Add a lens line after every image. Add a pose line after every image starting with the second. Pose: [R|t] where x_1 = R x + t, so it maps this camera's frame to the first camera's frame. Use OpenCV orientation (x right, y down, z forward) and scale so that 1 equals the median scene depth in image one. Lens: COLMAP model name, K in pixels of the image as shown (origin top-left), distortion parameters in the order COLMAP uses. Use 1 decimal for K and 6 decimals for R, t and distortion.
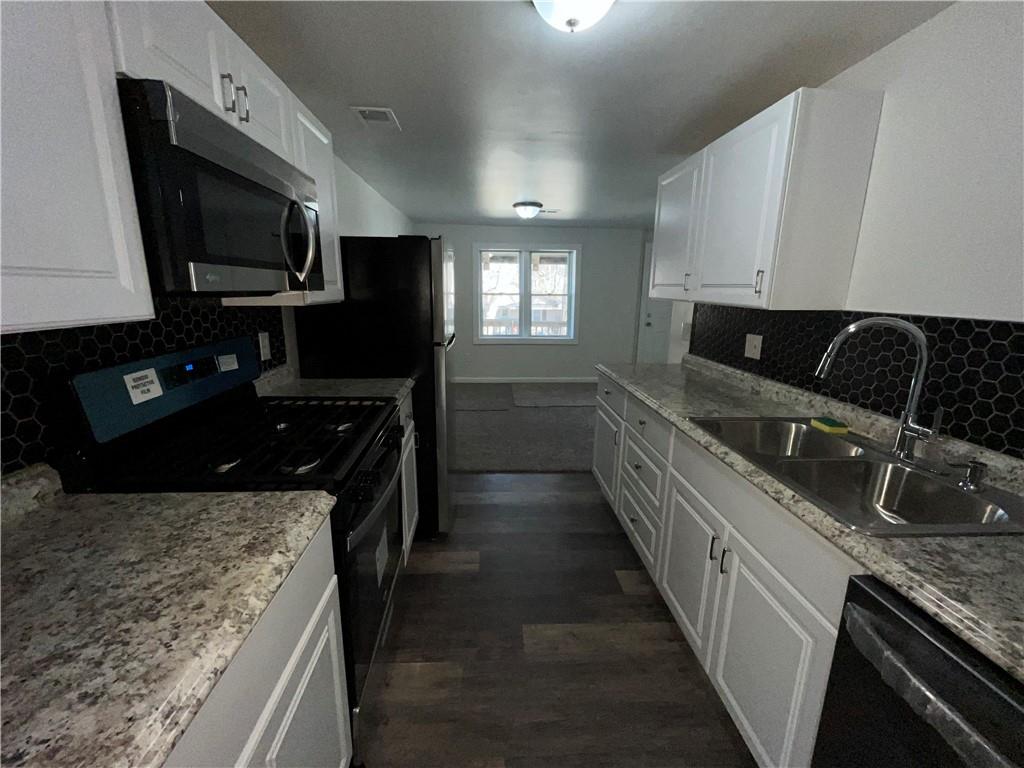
lens RADIAL K [[411.0, 0, 507.9], [0, 411.0, 385.1], [0, 0, 1]] dist [-0.003370, -0.000857]
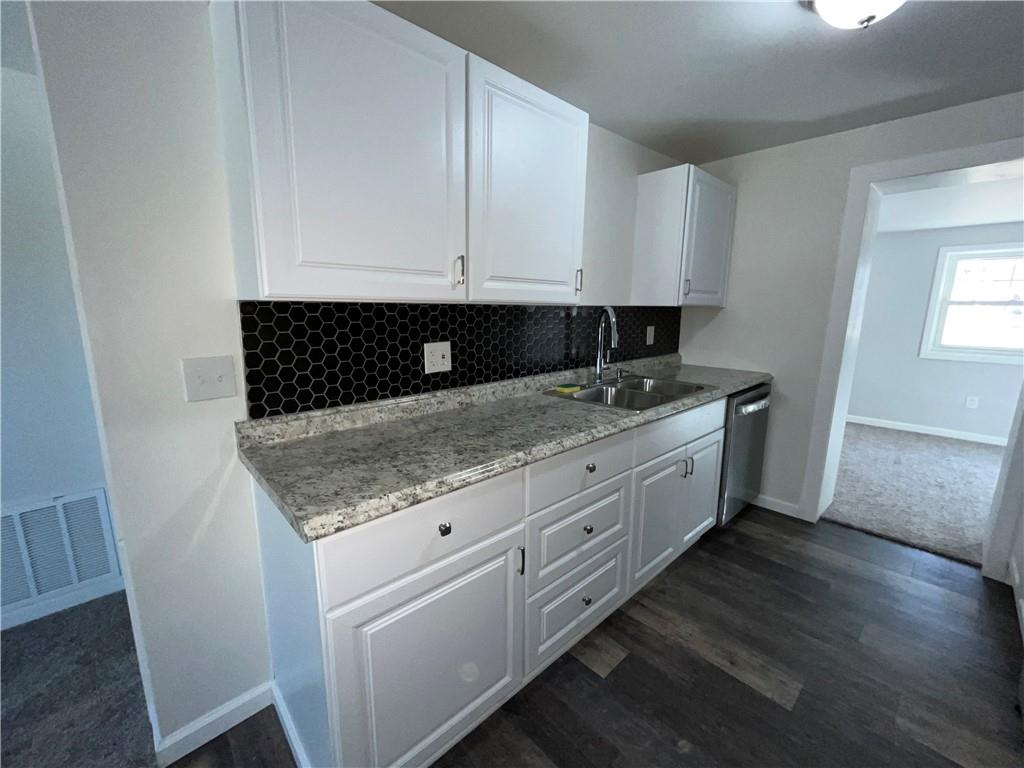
lens RADIAL K [[426.4, 0, 506.4], [0, 426.4, 383.6], [0, 0, 1]] dist [-0.003528, -0.000187]
pose [[-0.642949, -0.153957, 0.750276, -0.130066], [0.160922, 0.930569, 0.328855, -0.366148], [-0.748813, 0.332172, -0.573533, 1.727707]]
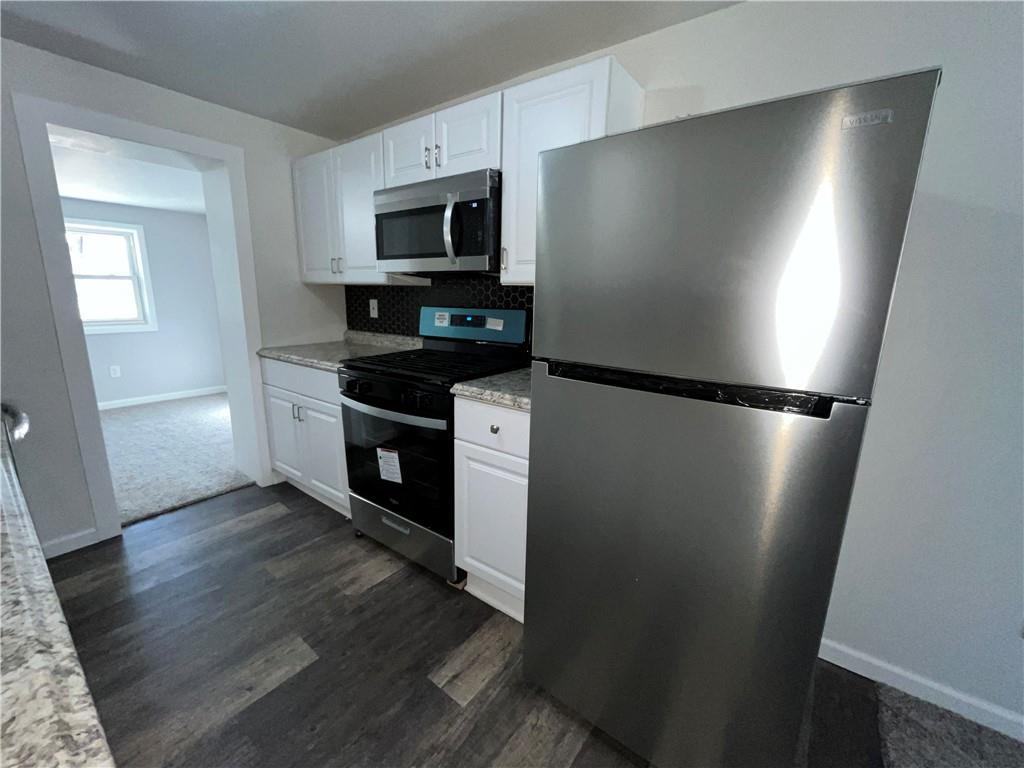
lens RADIAL K [[426.4, 0, 506.4], [0, 426.4, 383.6], [0, 0, 1]] dist [-0.003528, -0.000187]
pose [[-0.643981, 0.145094, -0.751156, 0.378400], [-0.192685, 0.919438, 0.342791, -0.321558], [0.740379, 0.365488, -0.564144, 1.633131]]
